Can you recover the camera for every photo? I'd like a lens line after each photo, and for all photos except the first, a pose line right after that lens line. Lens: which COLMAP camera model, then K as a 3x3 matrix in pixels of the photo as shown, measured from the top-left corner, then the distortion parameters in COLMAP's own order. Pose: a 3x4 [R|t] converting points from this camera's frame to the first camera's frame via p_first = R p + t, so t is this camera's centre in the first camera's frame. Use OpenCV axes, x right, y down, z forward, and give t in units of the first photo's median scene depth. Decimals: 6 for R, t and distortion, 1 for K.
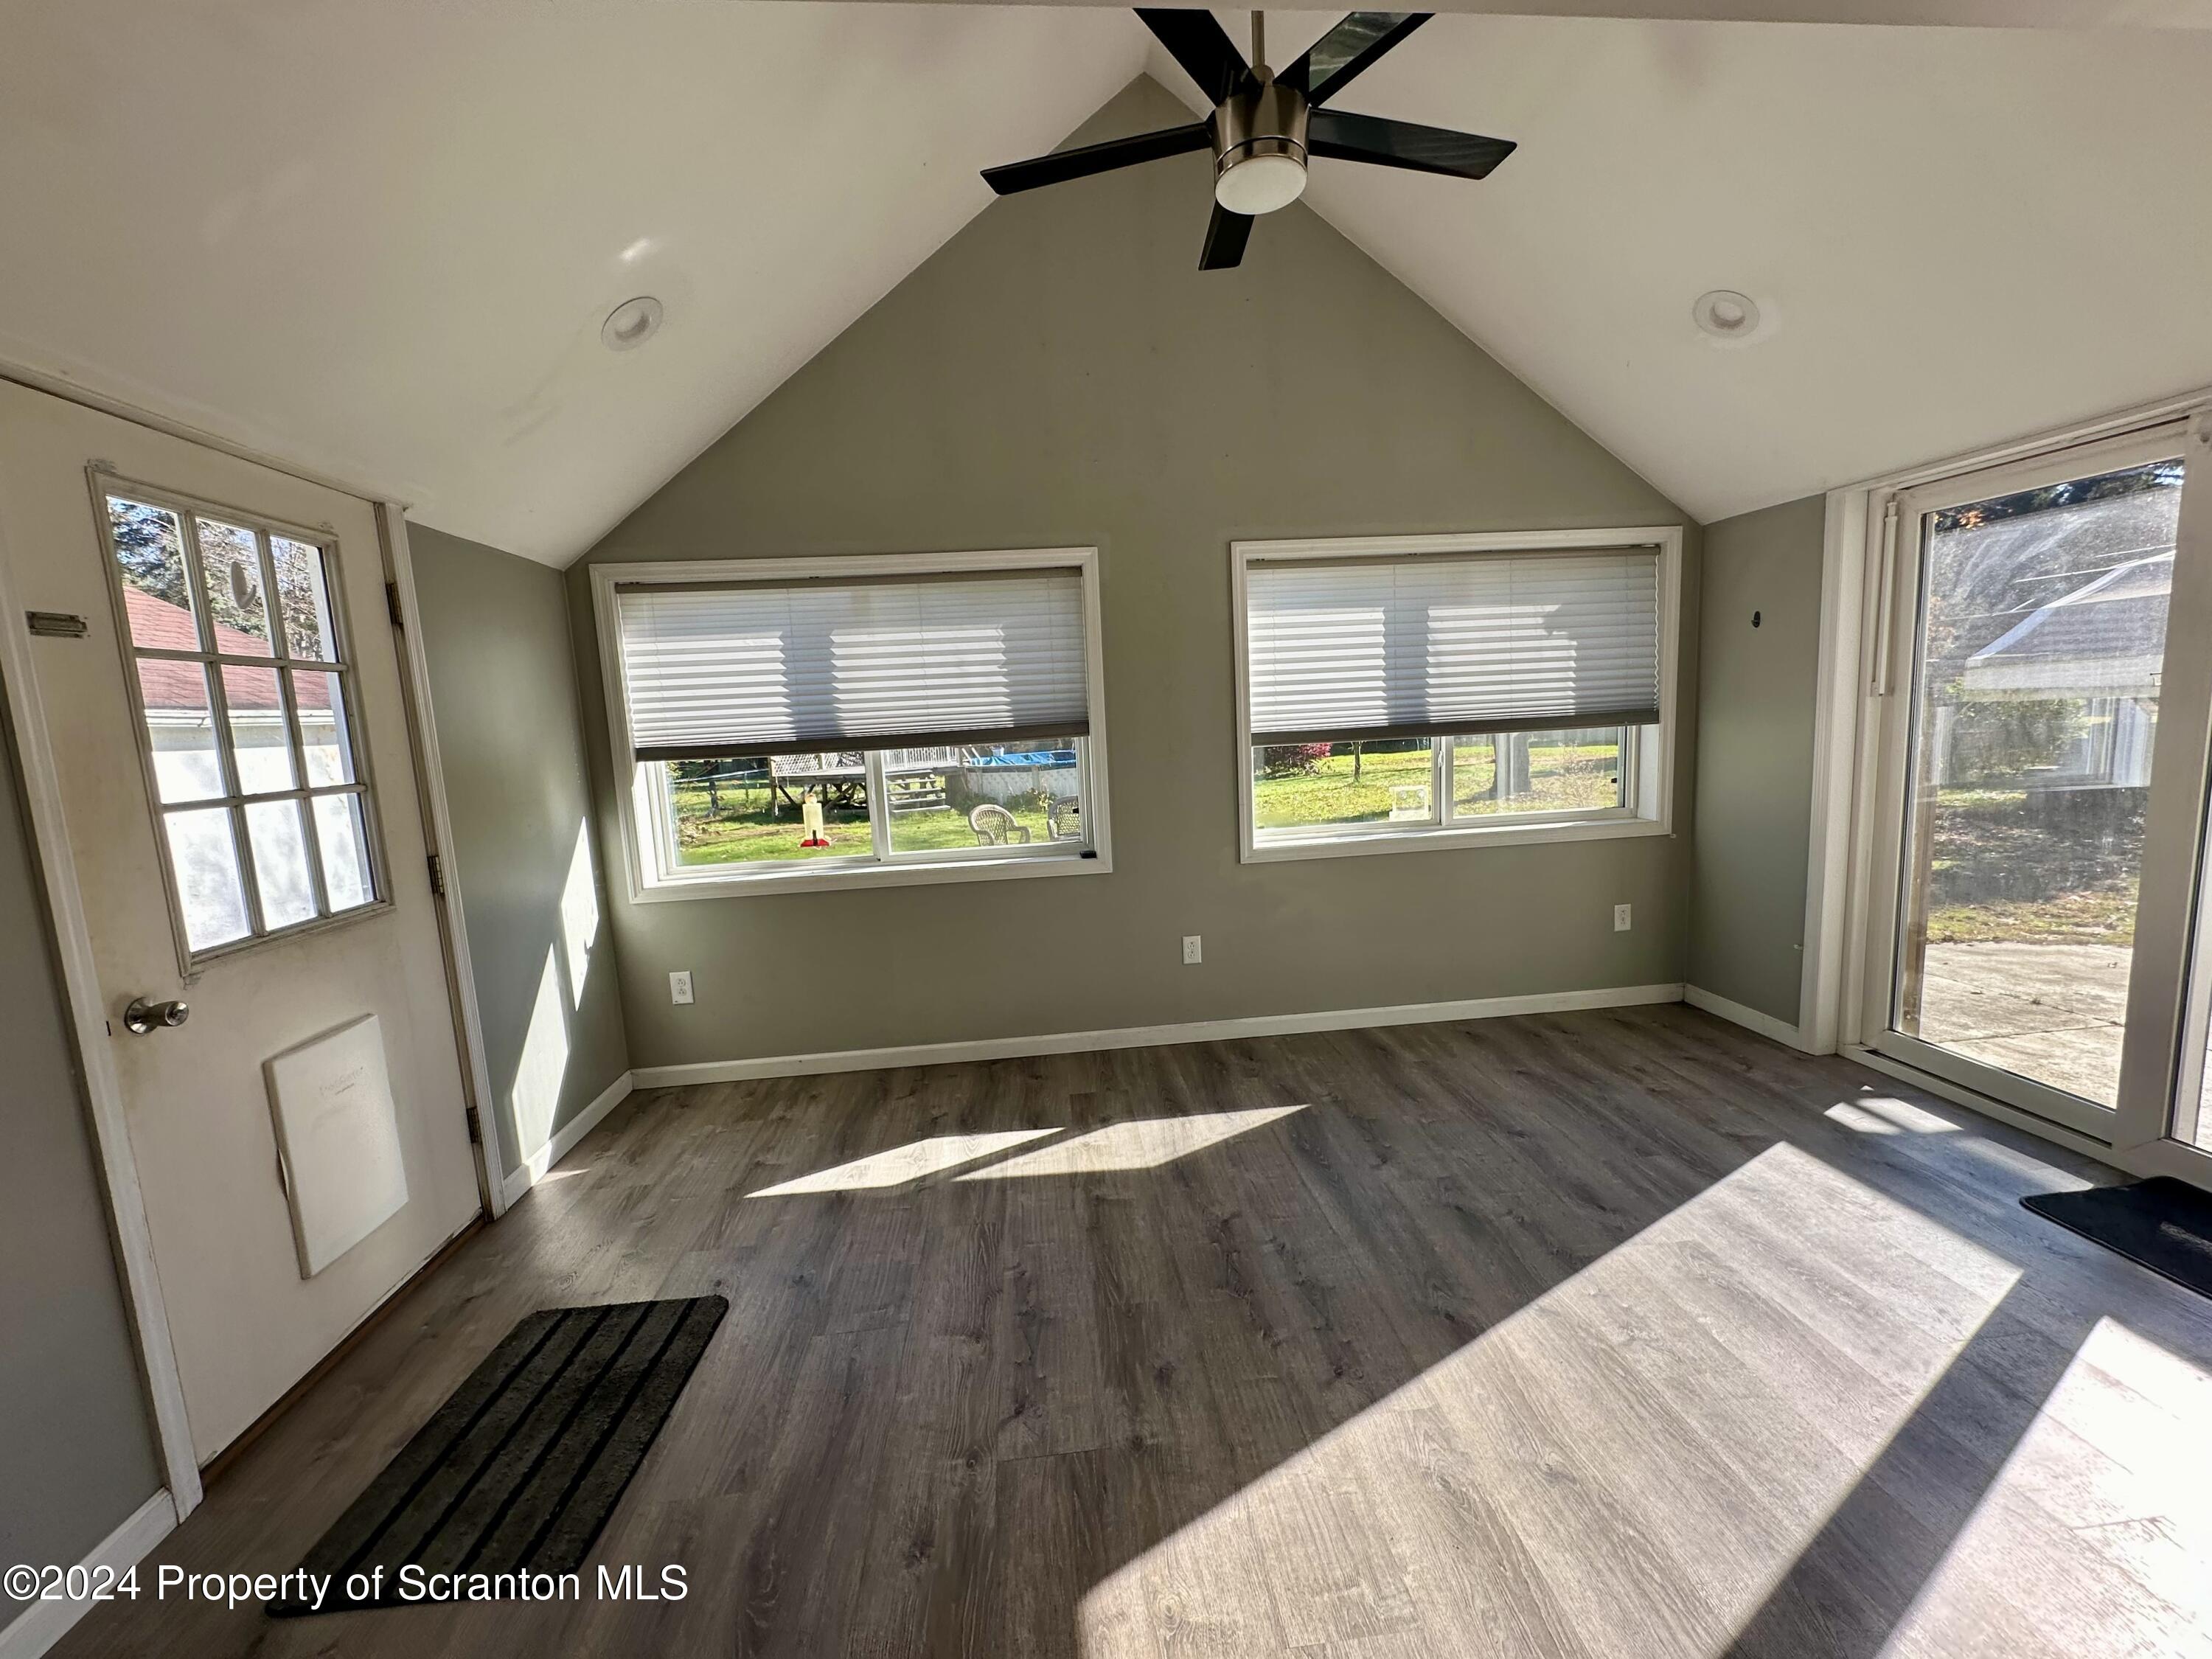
lens RADIAL K [[891.9, 0, 1106.0], [0, 891.9, 829.5], [0, 0, 1]] dist [0.002492, 0.000231]
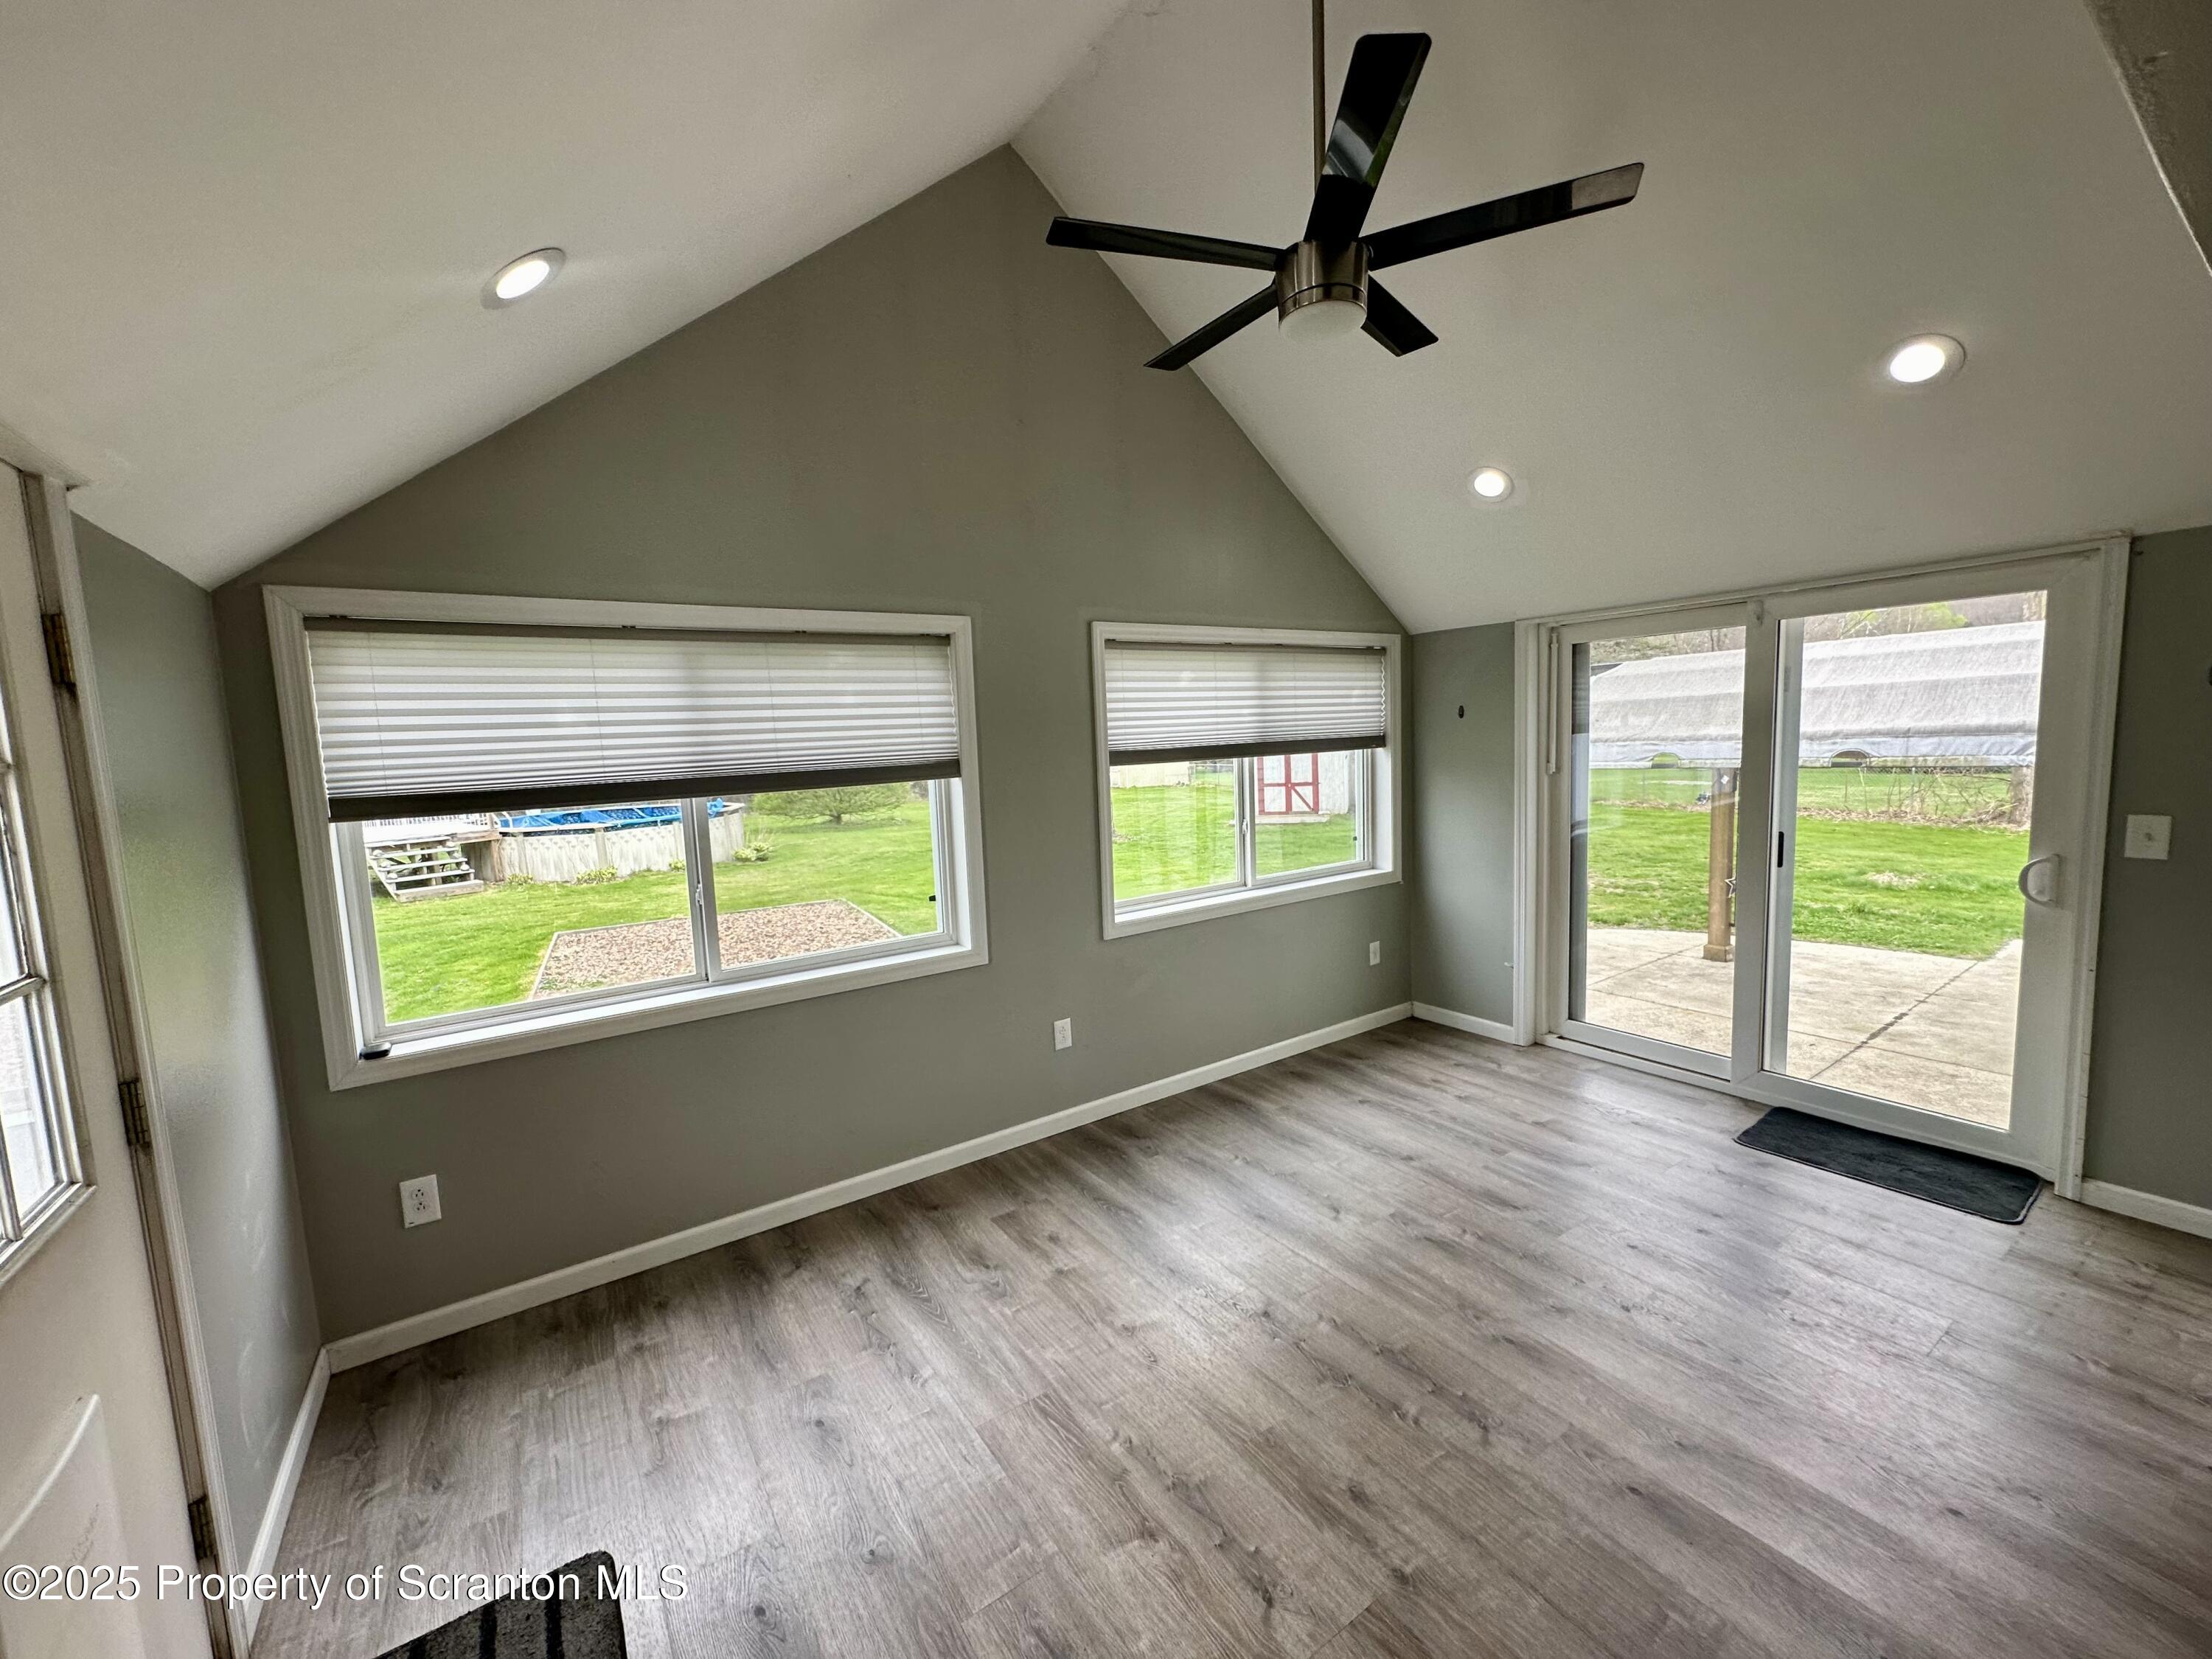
lens RADIAL K [[891.9, 0, 1106.0], [0, 891.9, 829.5], [0, 0, 1]] dist [0.002492, 0.000231]
pose [[0.875675, -0.037473, 0.481446, -0.346275], [0.061120, 0.997567, -0.033523, -0.054917], [-0.479018, 0.058781, 0.875835, 0.130757]]
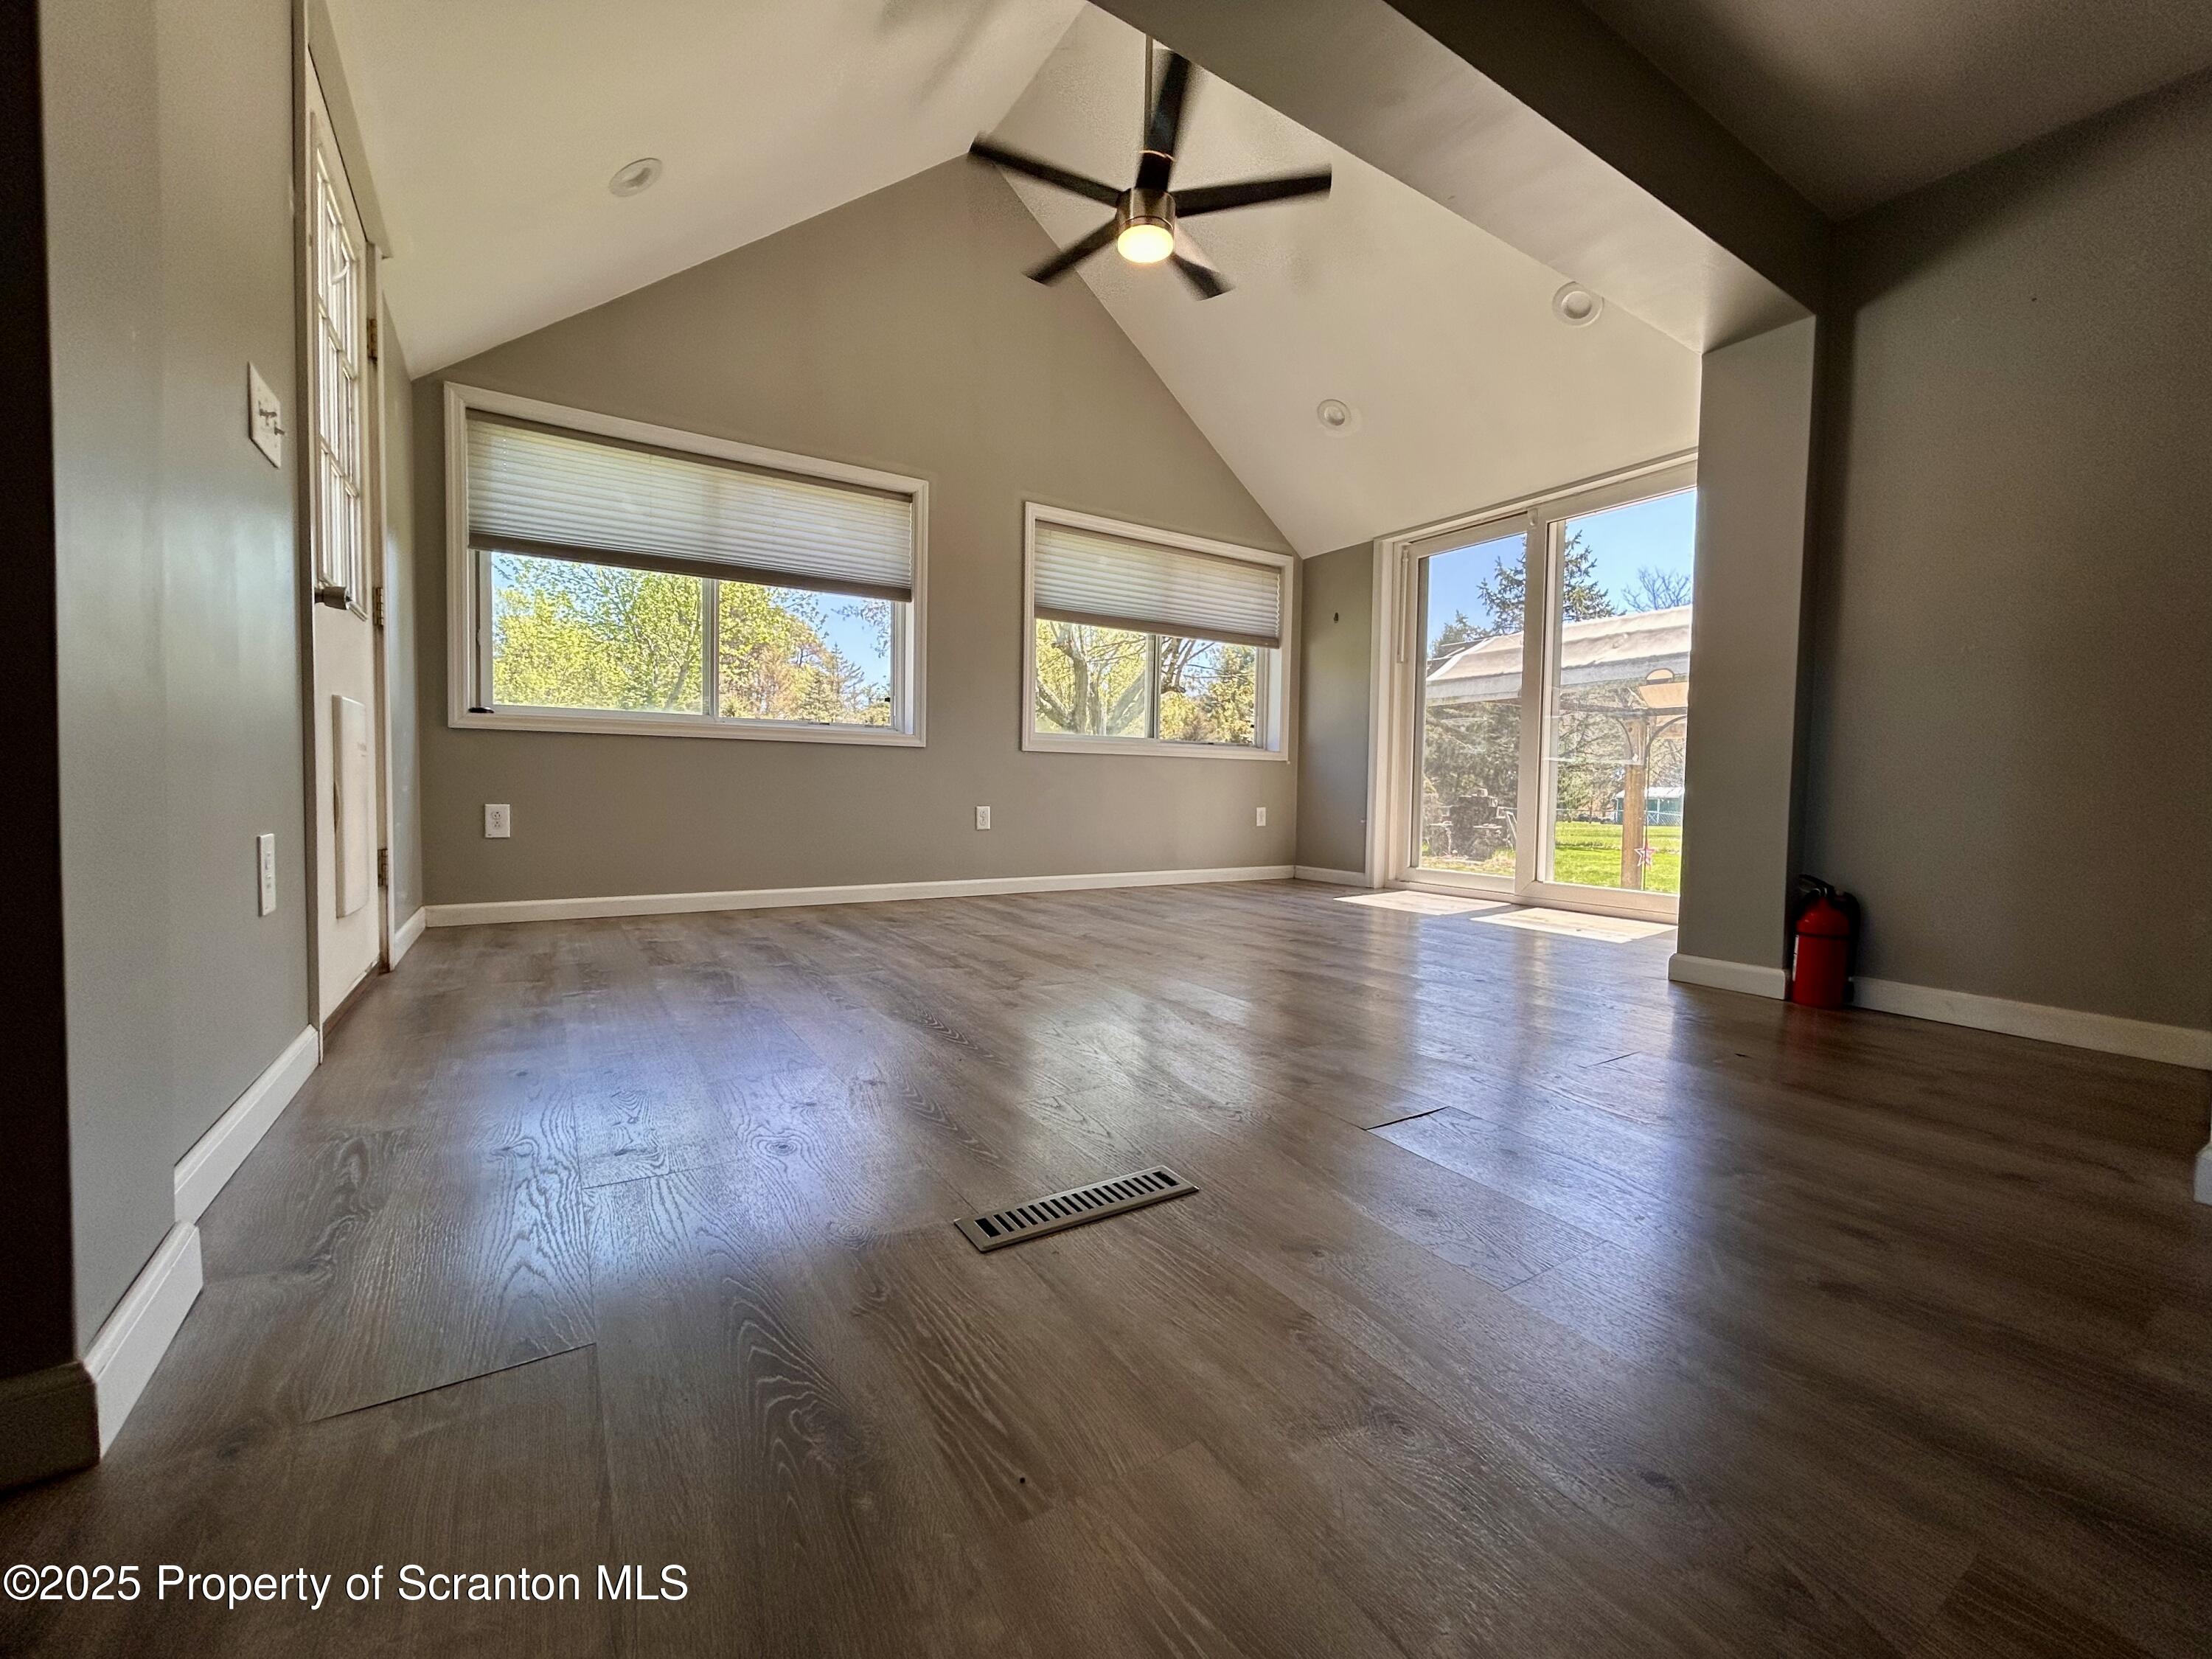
lens RADIAL K [[878.1, 0, 1097.8], [0, 878.1, 826.3], [0, 0, 1]] dist [-0.000693, -0.000071]
pose [[0.895086, 0.045797, 0.443535, -0.324067], [-0.004351, 0.995561, -0.094017, 0.281243], [-0.445872, 0.082224, 0.891312, -0.164170]]
